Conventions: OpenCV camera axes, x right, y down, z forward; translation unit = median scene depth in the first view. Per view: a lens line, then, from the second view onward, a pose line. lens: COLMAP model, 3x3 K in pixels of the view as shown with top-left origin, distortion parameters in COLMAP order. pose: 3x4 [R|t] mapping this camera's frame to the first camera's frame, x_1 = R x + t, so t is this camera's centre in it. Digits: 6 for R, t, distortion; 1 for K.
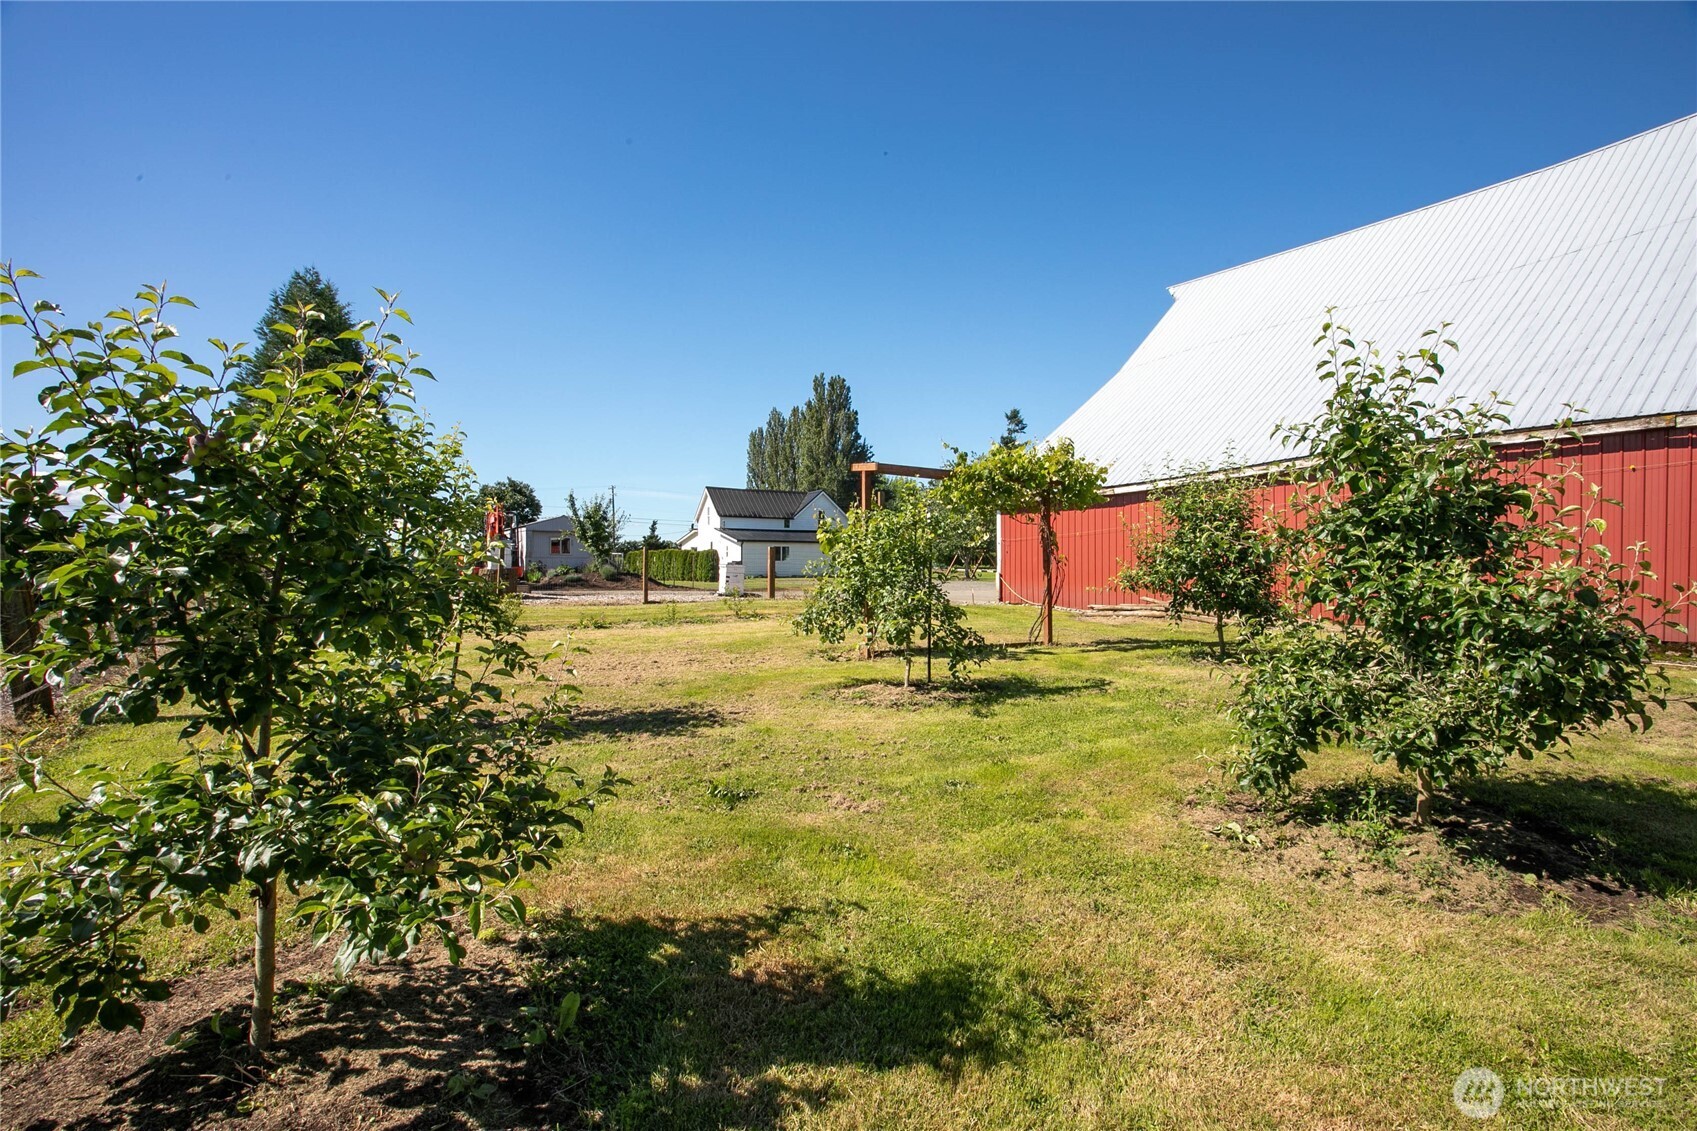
lens RADIAL K [[813.8, 0, 849.7], [0, 813.8, 565.5], [0, 0, 1]] dist [0.000145, 0.000003]
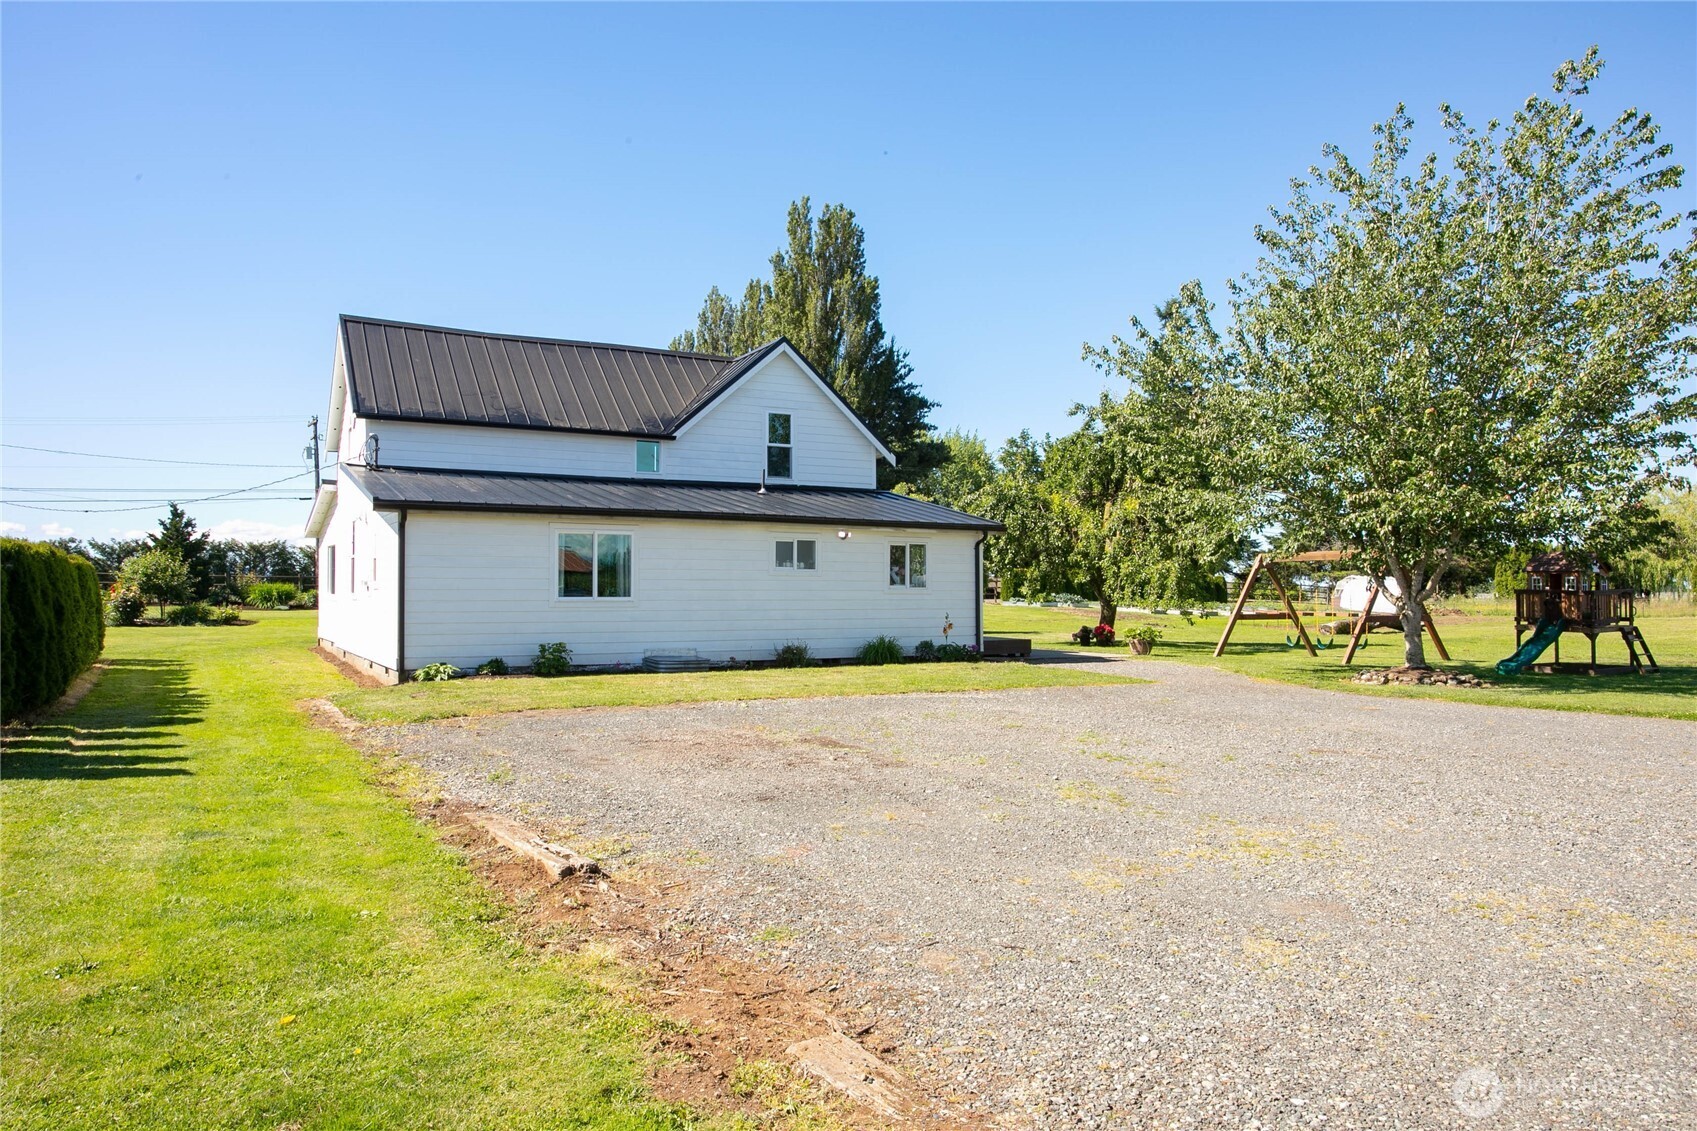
lens RADIAL K [[1224.3, 0, 848.7], [0, 1224.3, 568.3], [0, 0, 1]] dist [-0.001026, -0.000050]
pose [[0.999991, -0.001548, -0.003942, -0.005594], [0.001478, 0.999841, -0.017794, -0.003682], [0.003969, 0.017788, 0.999834, 0.273647]]
